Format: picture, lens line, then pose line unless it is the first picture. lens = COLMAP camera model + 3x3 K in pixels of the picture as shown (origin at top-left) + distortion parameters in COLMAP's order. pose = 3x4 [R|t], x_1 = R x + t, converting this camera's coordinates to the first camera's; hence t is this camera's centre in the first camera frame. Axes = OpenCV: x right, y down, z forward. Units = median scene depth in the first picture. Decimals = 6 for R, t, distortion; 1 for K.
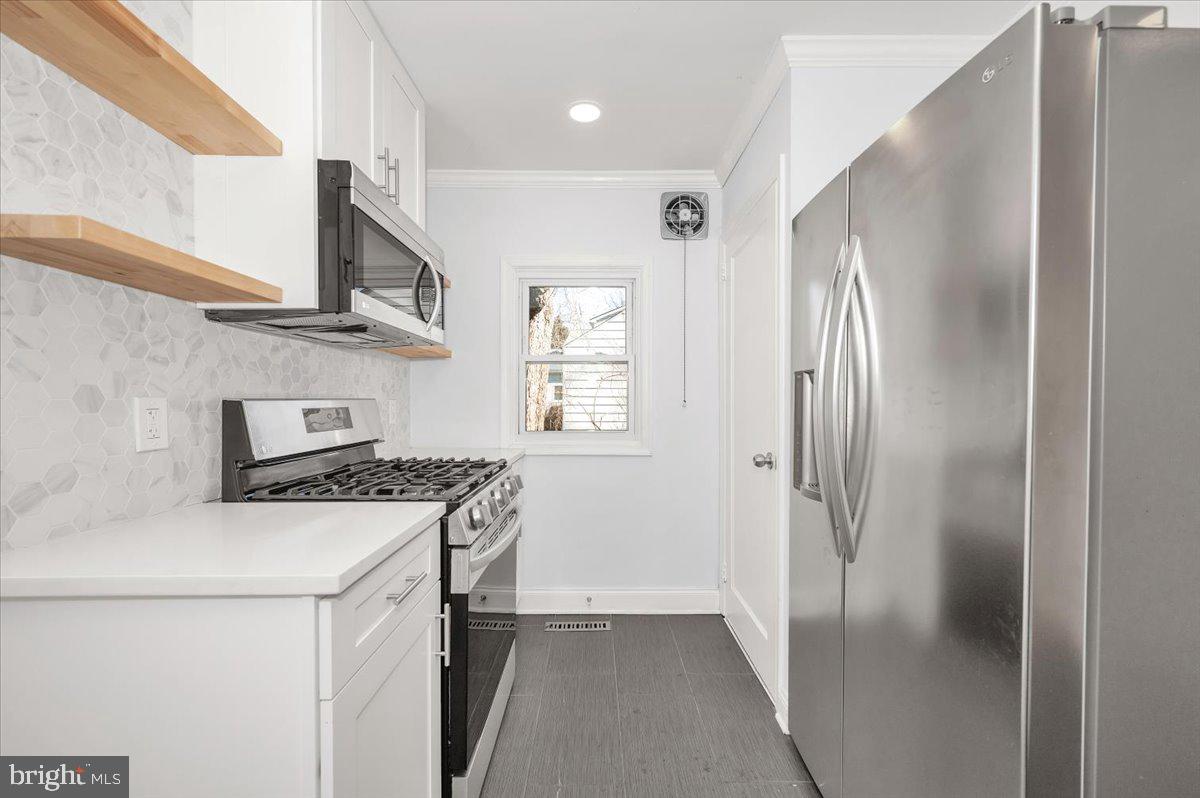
lens RADIAL K [[496.9, 0, 601.8], [0, 496.9, 404.4], [0, 0, 1]] dist [0.002324, -0.000405]
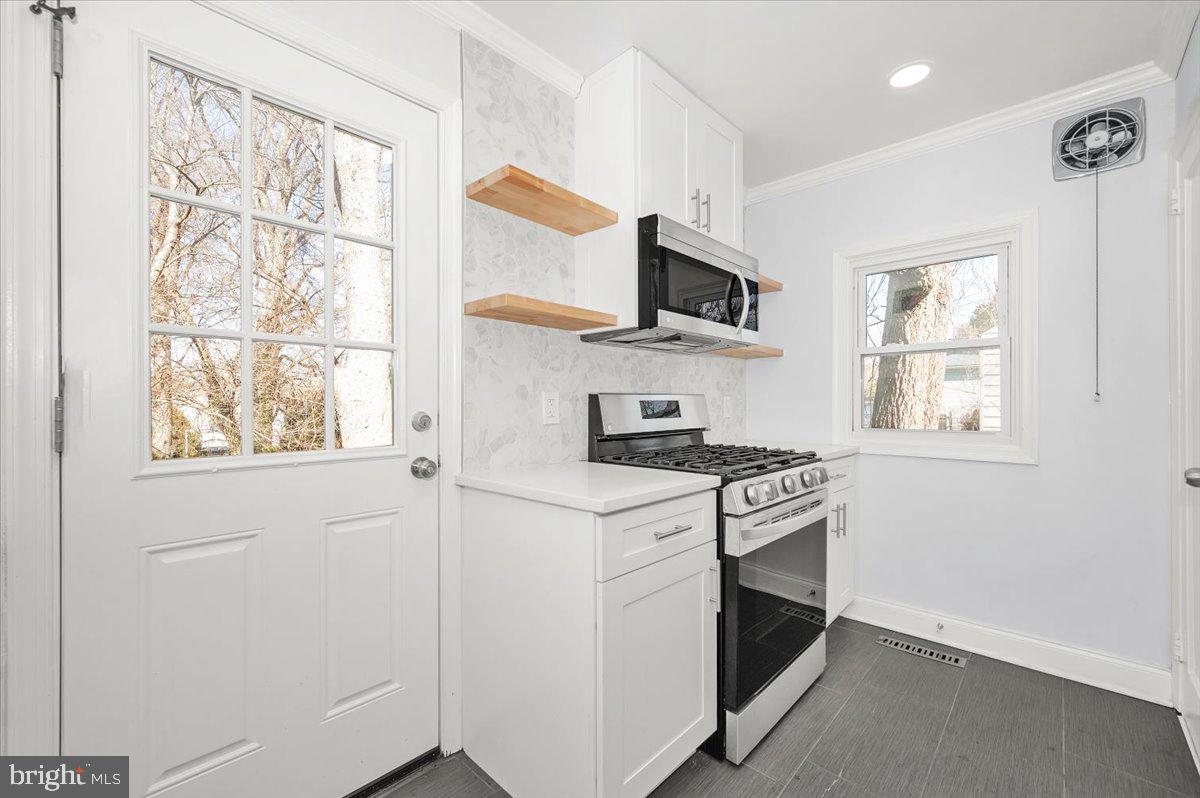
lens RADIAL K [[496.9, 0, 598.3], [0, 496.9, 402.5], [0, 0, 1]] dist [0.002324, -0.000405]
pose [[0.724712, -0.003563, -0.689043, 0.288712], [-0.002636, 0.999965, -0.007944, 0.028396], [0.689047, 0.007573, 0.724677, -0.070139]]
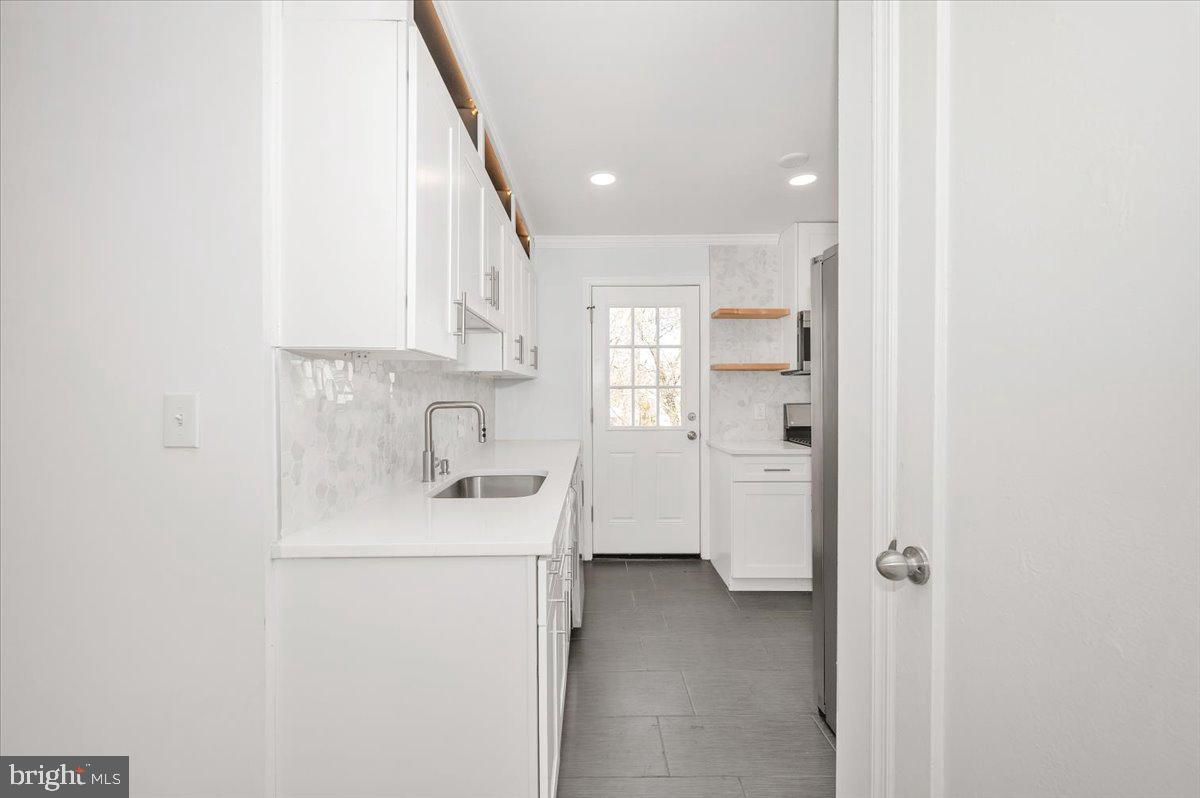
lens RADIAL K [[496.9, 0, 604.4], [0, 496.9, 394.7], [0, 0, 1]] dist [0.002324, -0.000405]
pose [[0.025285, -0.002174, -0.999678, 1.950666], [-0.003350, 0.999992, -0.002259, -0.048466], [0.999675, 0.003406, 0.025278, -0.079300]]
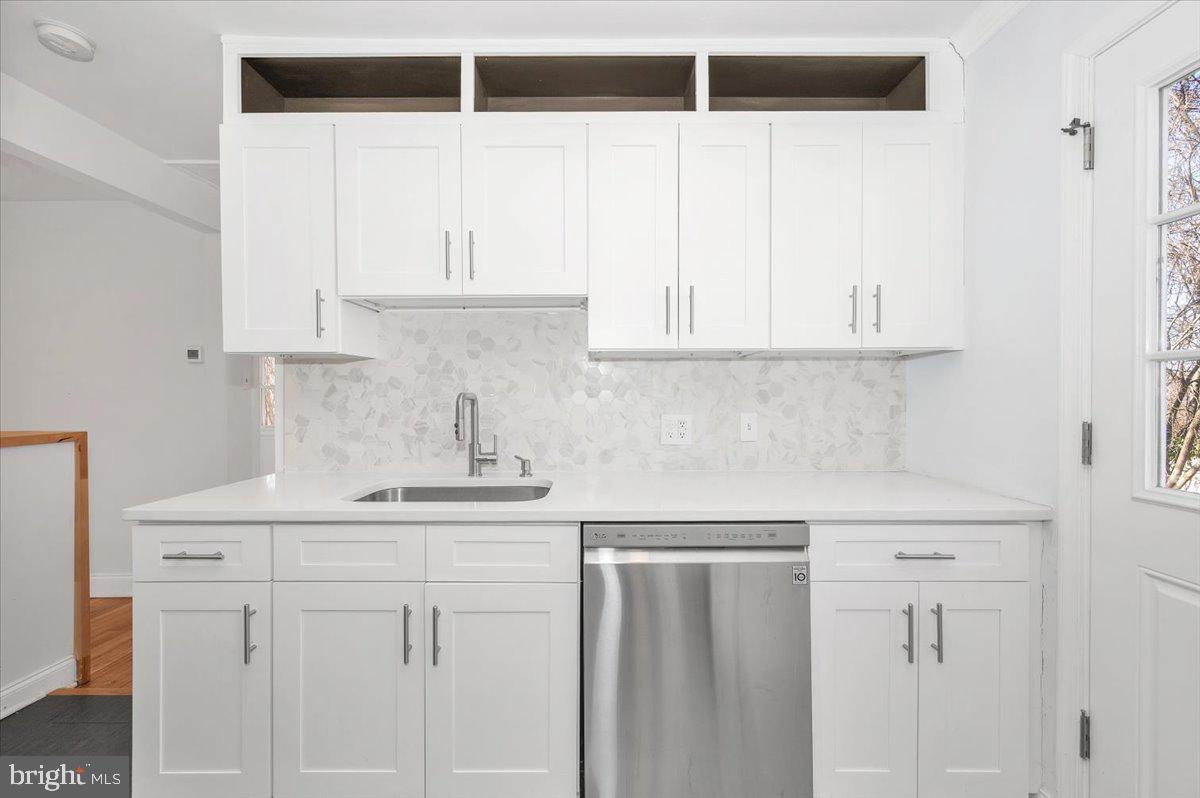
lens RADIAL K [[496.9, 0, 607.4], [0, 496.9, 400.7], [0, 0, 1]] dist [0.002324, -0.000405]
pose [[-0.999997, -0.002157, 0.001159, 0.116556], [-0.002134, 0.999818, 0.018945, -0.036609], [-0.001199, 0.018942, -0.999820, 0.842953]]
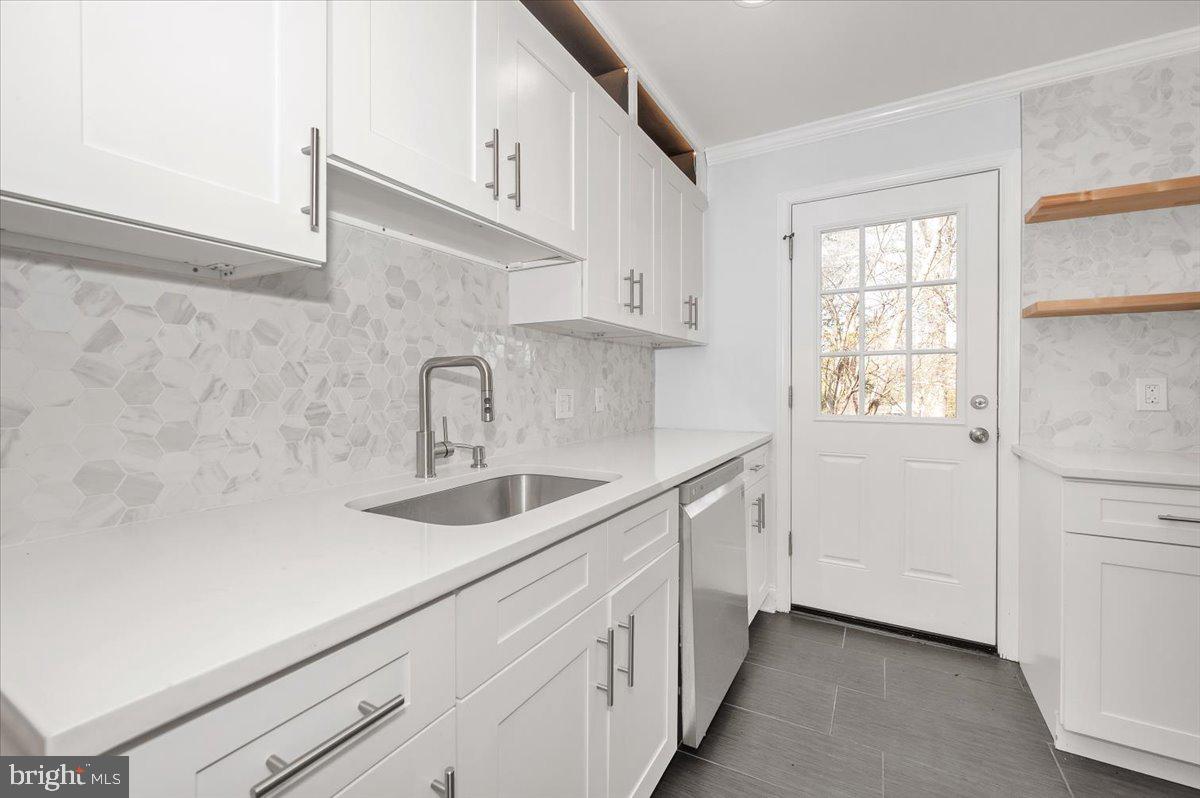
lens RADIAL K [[496.9, 0, 595.8], [0, 496.9, 387.2], [0, 0, 1]] dist [0.002324, -0.000405]
pose [[-0.502498, -0.000884, -0.864578, 1.182116], [-0.007497, 0.999966, 0.003335, 0.020847], [0.864546, 0.008158, -0.502487, 0.216311]]
